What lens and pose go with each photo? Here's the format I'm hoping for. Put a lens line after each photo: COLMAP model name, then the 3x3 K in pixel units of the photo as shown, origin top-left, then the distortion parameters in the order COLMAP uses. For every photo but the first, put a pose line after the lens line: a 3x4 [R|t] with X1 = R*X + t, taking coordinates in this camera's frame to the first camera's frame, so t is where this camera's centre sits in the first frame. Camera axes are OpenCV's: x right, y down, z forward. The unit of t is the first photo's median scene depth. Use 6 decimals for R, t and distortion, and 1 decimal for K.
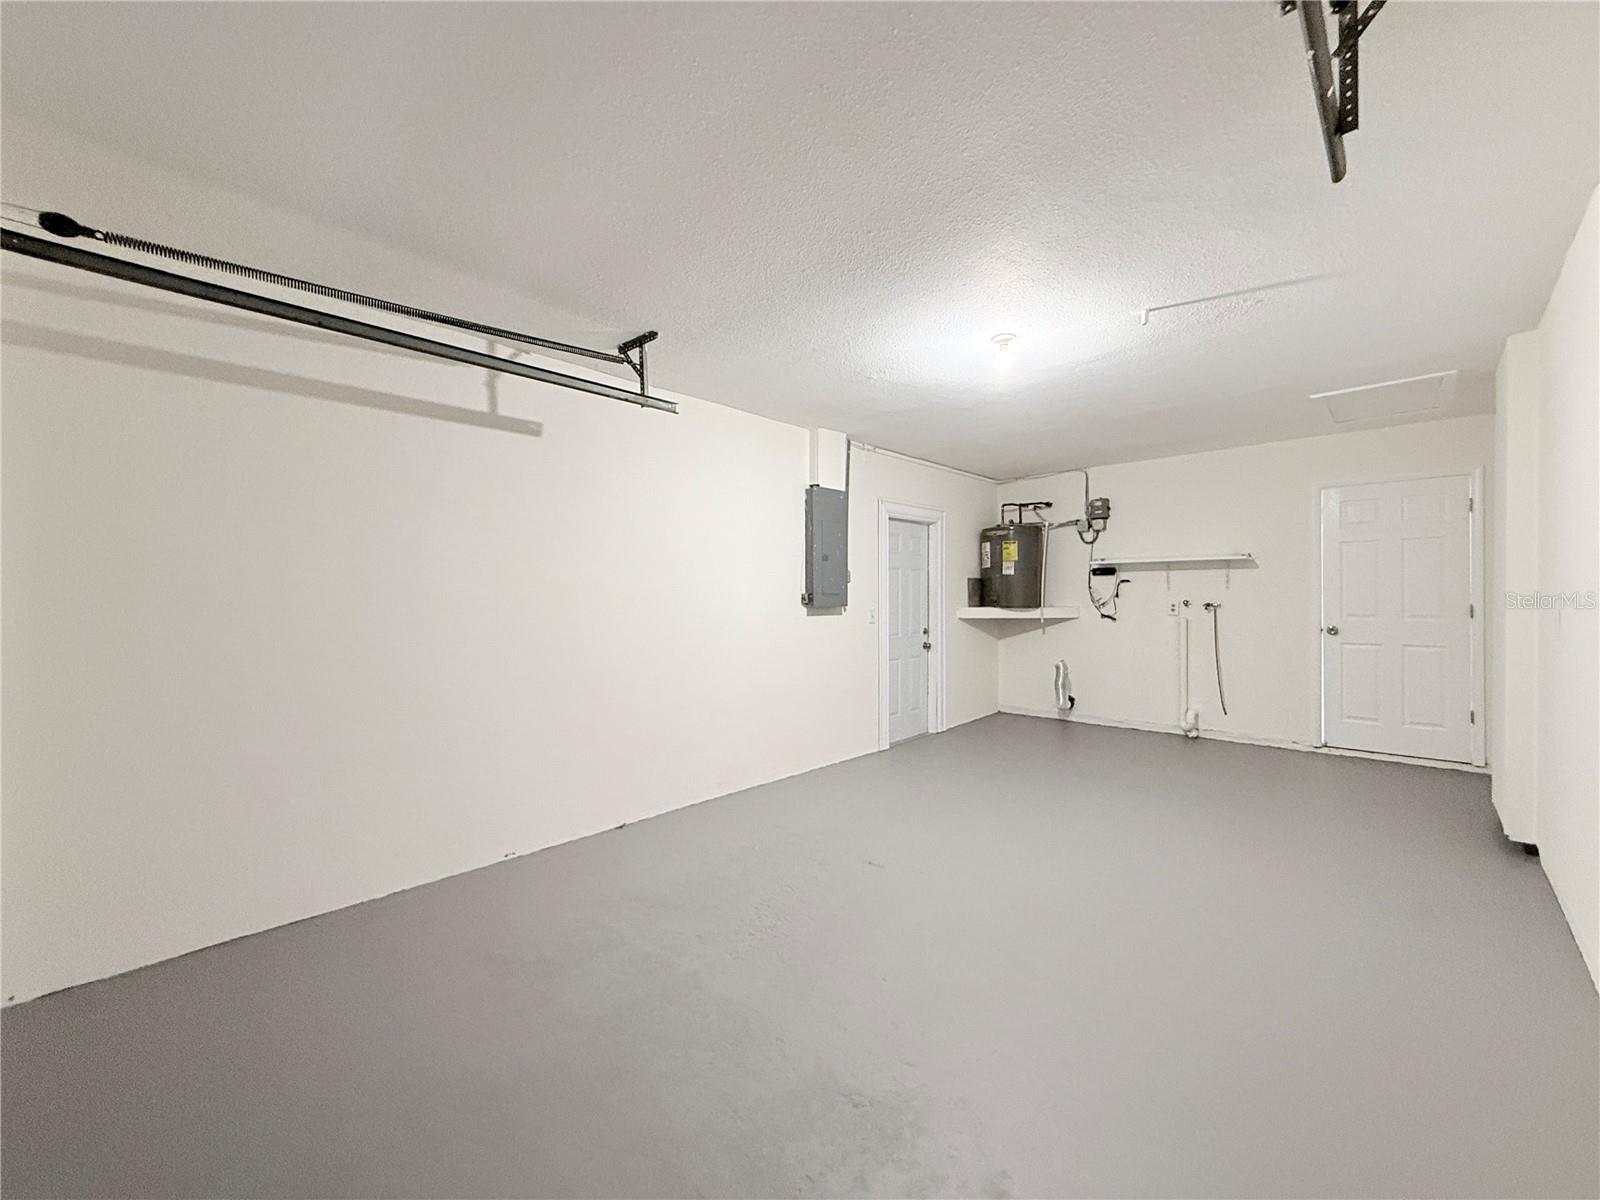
lens RADIAL K [[638.7, 0, 800.0], [0, 638.7, 594.8], [0, 0, 1]] dist [-0.002489, 0.000659]
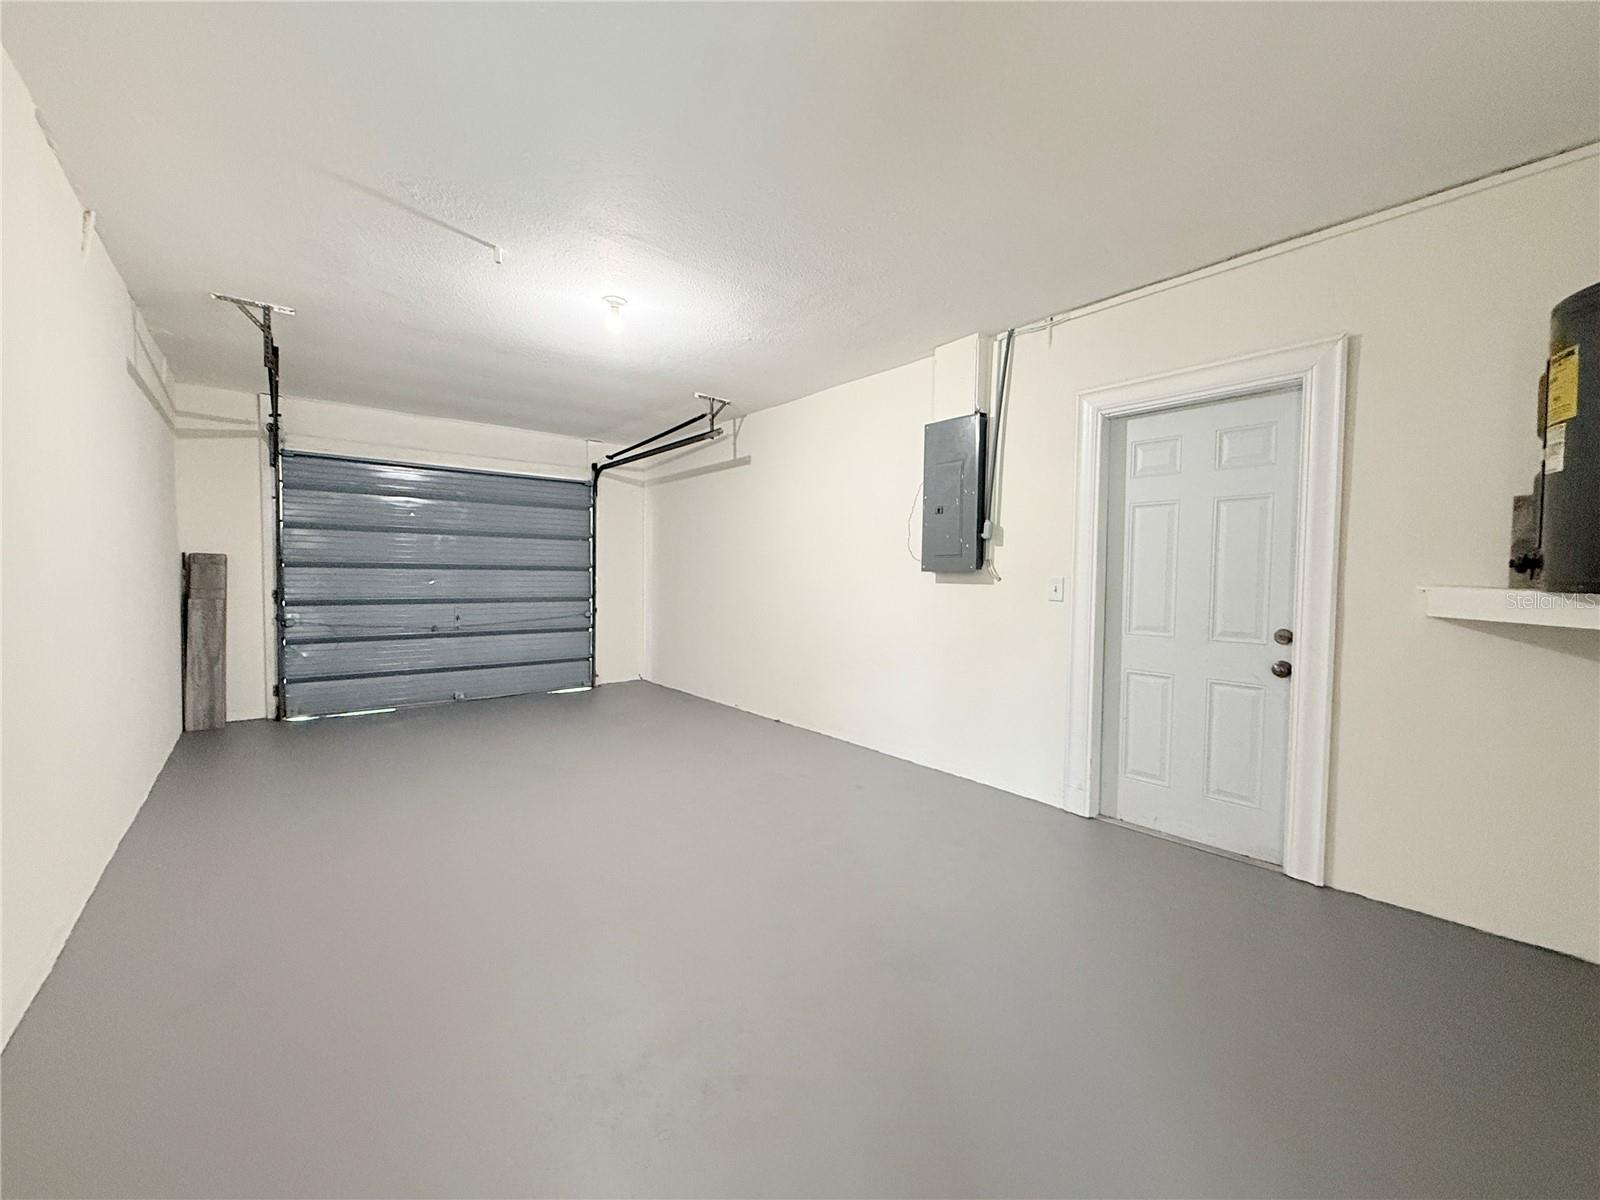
lens RADIAL K [[638.7, 0, 802.1], [0, 638.7, 598.4], [0, 0, 1]] dist [-0.002489, 0.000659]
pose [[-0.112333, 0.040980, -0.992825, 0.771374], [-0.010485, 0.999045, 0.042423, 0.018165], [0.993615, 0.015175, -0.111796, 0.824930]]
